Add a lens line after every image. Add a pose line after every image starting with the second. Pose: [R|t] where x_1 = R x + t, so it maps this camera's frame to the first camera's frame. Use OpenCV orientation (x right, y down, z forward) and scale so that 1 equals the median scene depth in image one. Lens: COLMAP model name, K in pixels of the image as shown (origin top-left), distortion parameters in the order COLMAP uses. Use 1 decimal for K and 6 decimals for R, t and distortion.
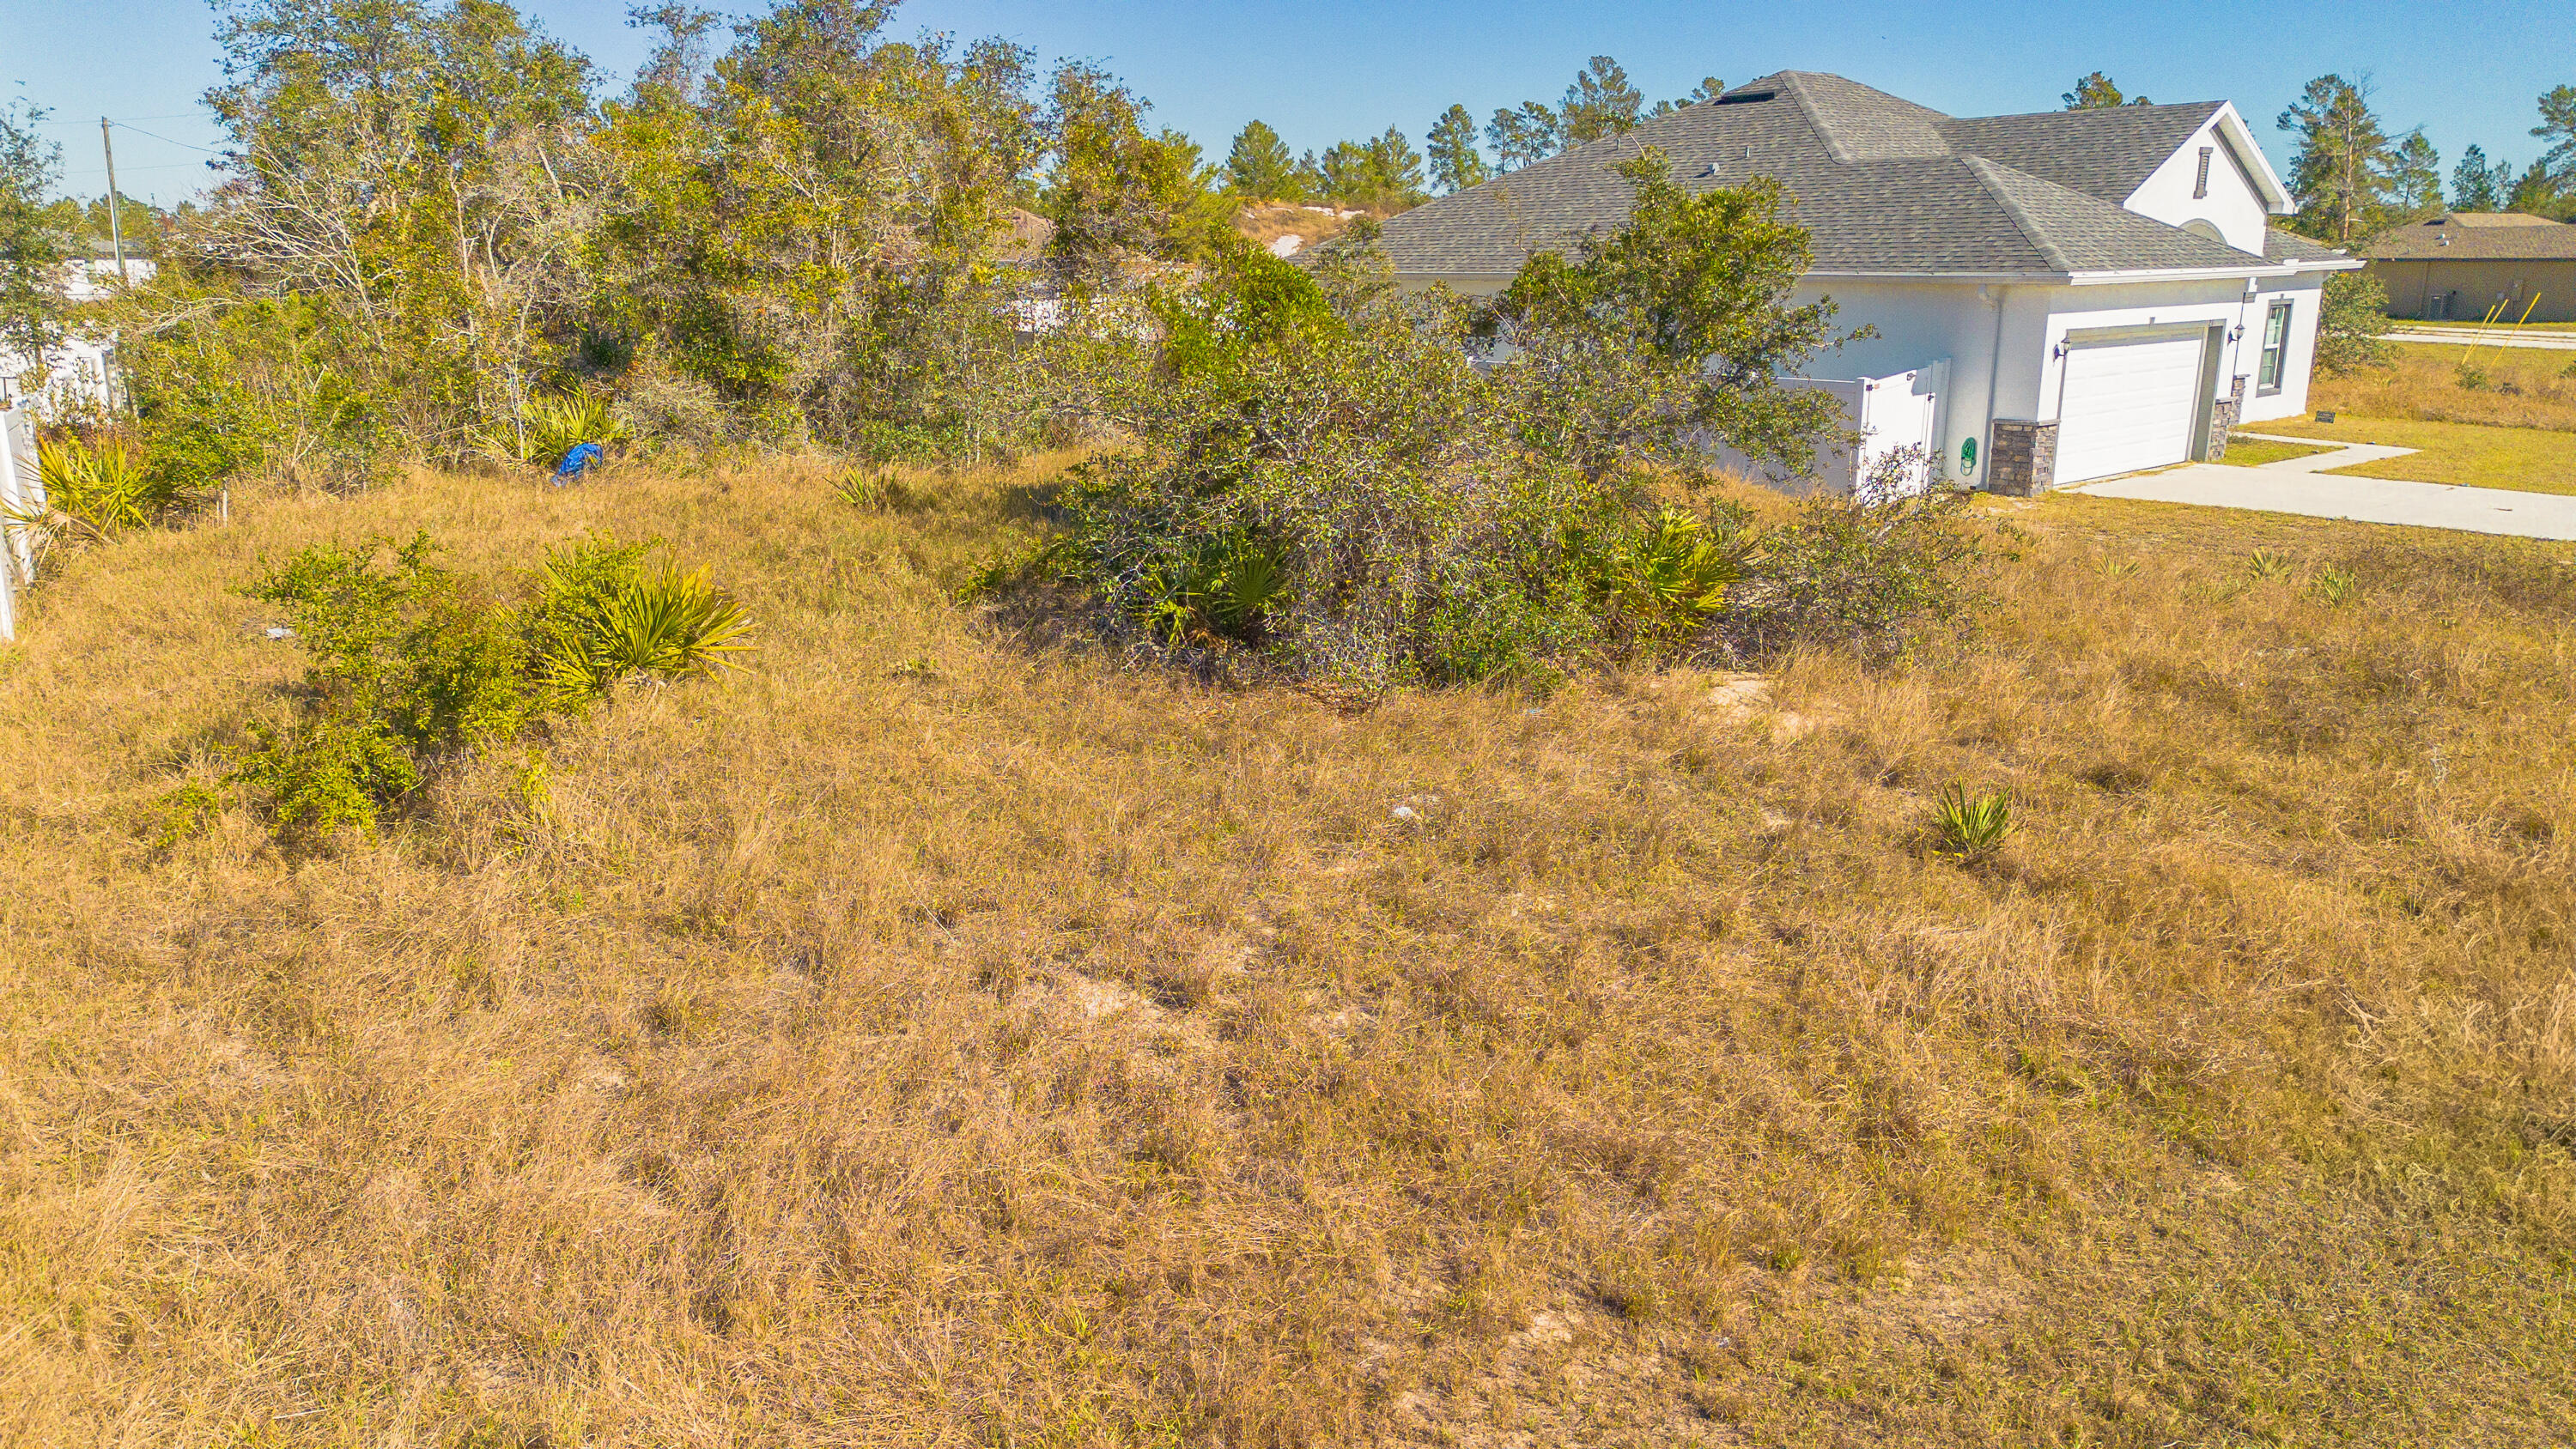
lens RADIAL K [[1802.1, 0, 1288.0], [0, 1802.1, 724.5], [0, 0, 1]] dist [0.022161, -0.003559]
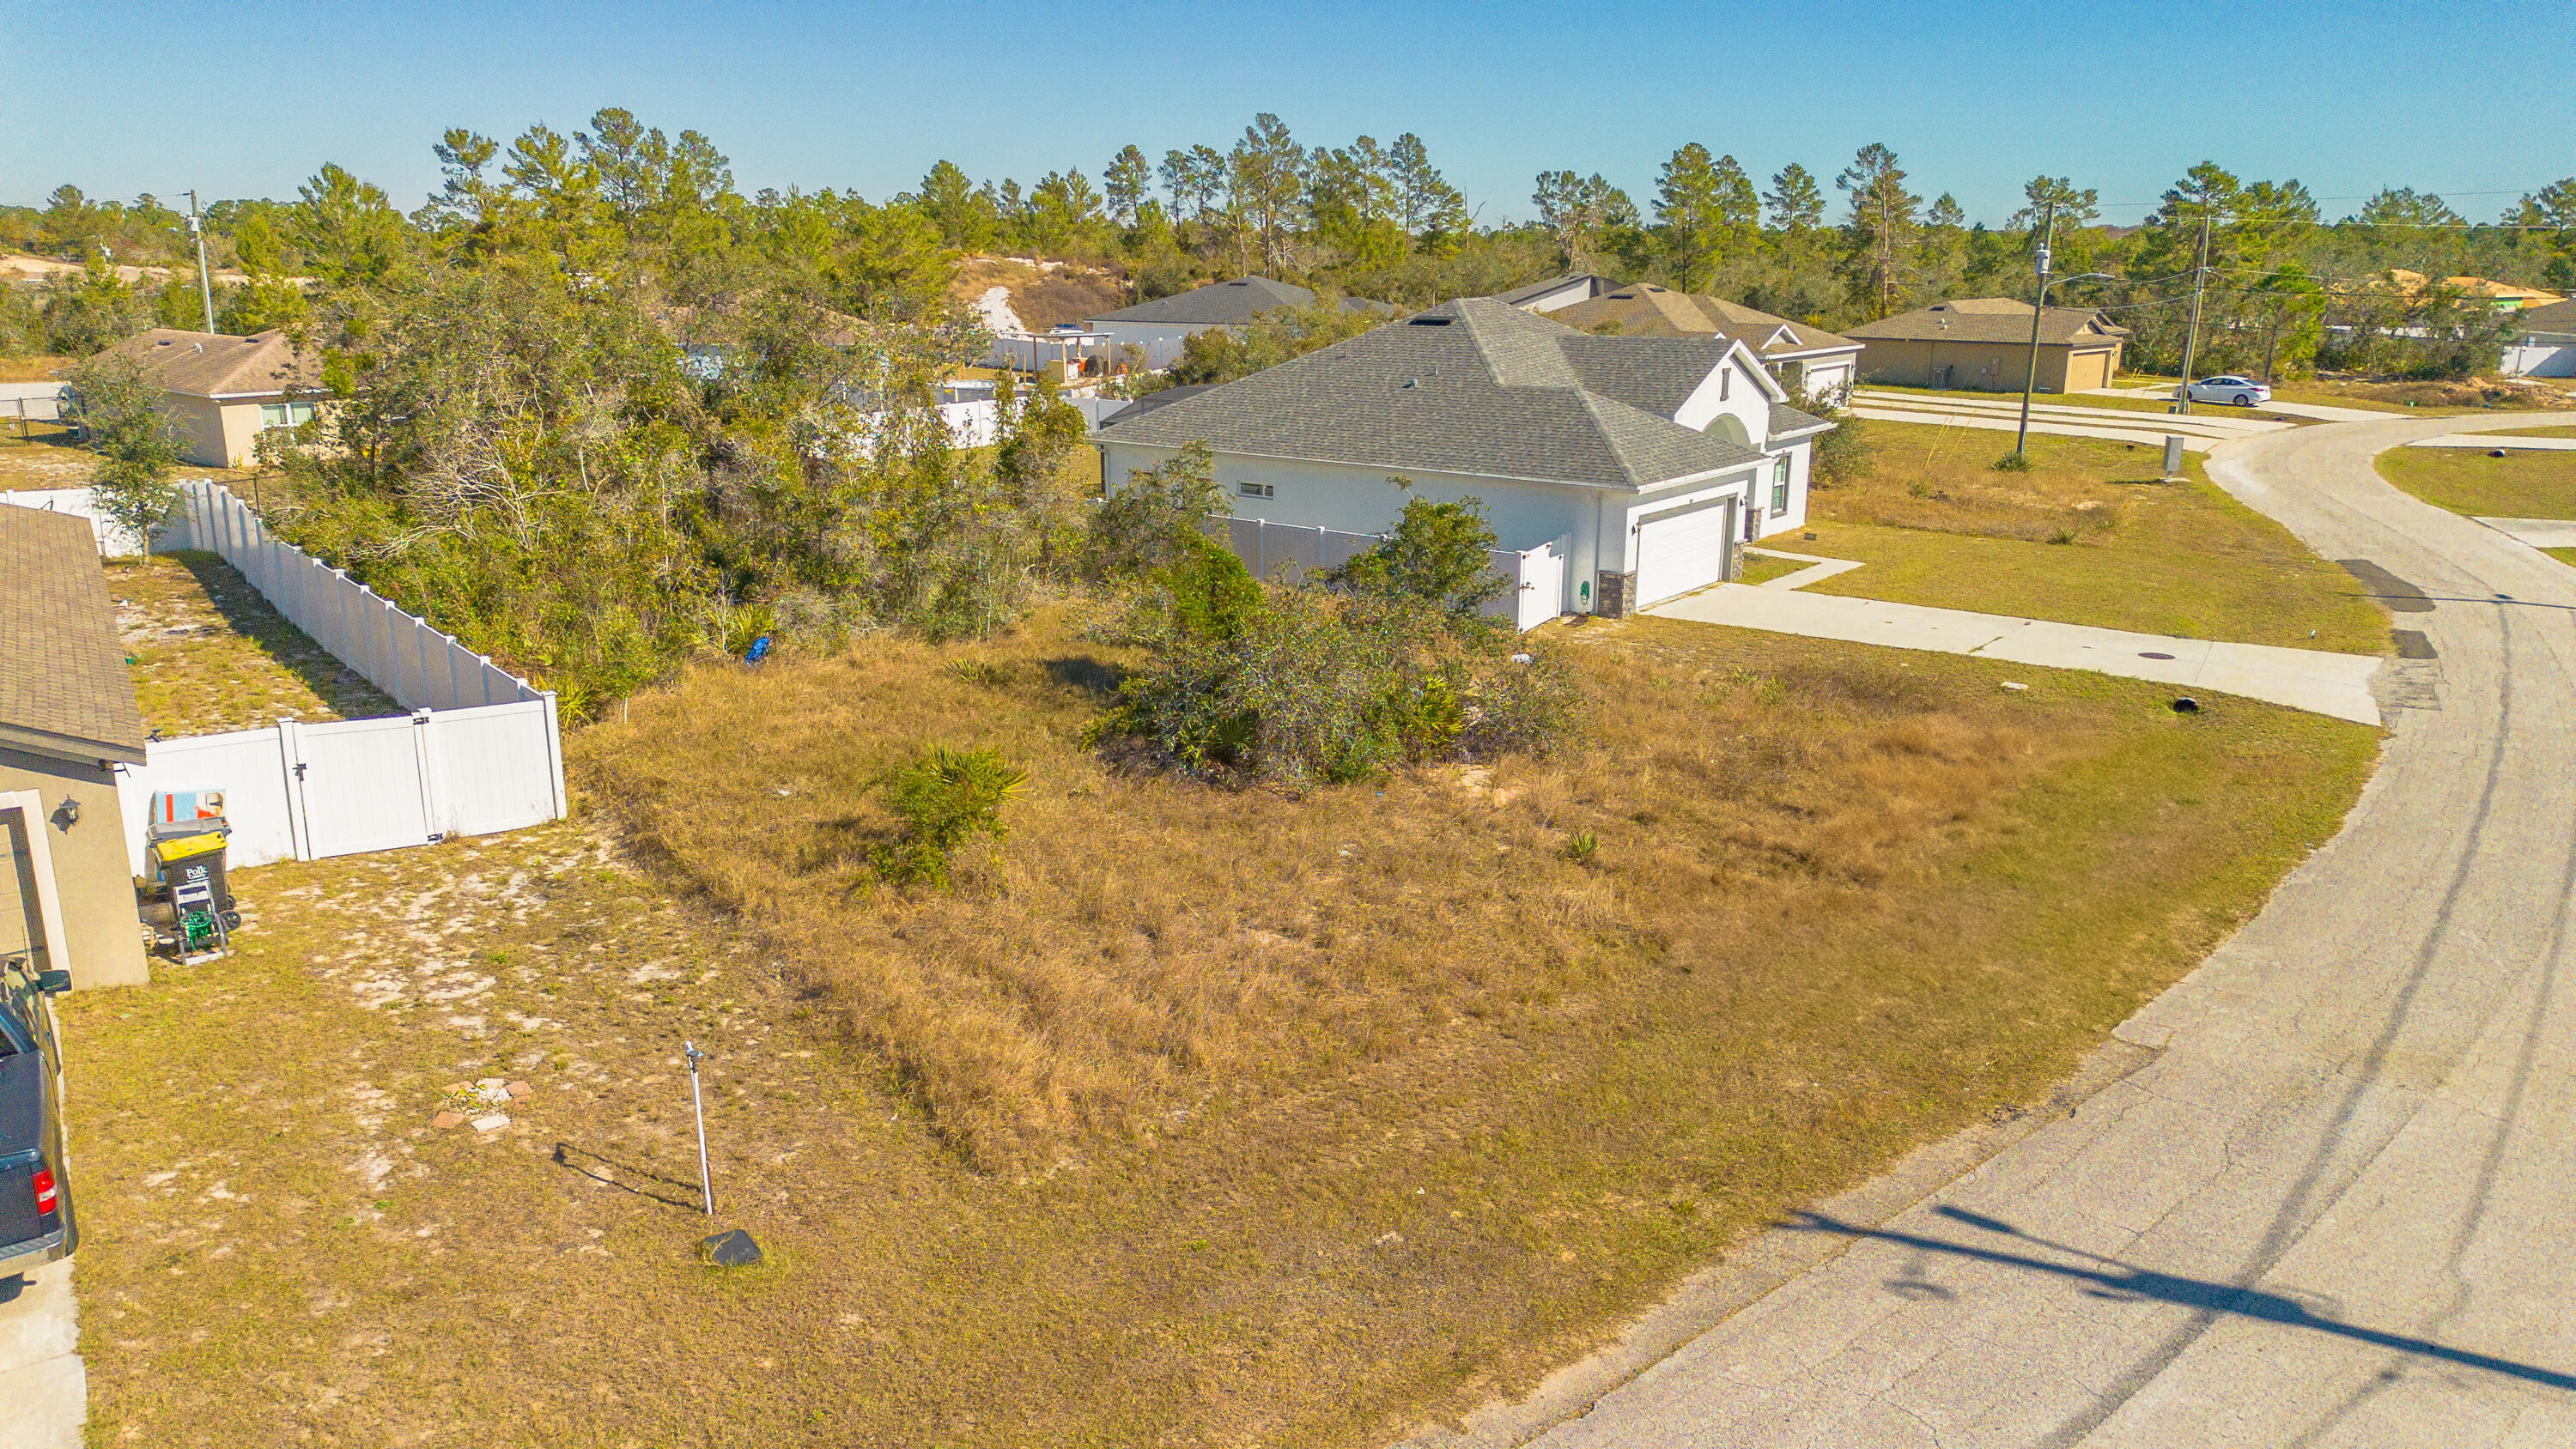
lens RADIAL K [[1808.4, 0, 1278.7], [0, 1808.4, 720.6], [0, 0, 1]] dist [0.085121, -0.090854]
pose [[0.983206, -0.042074, 0.177582, -0.296198], [0.041024, 0.999112, 0.009585, -0.102106], [-0.177827, -0.002139, 0.984059, -0.875276]]
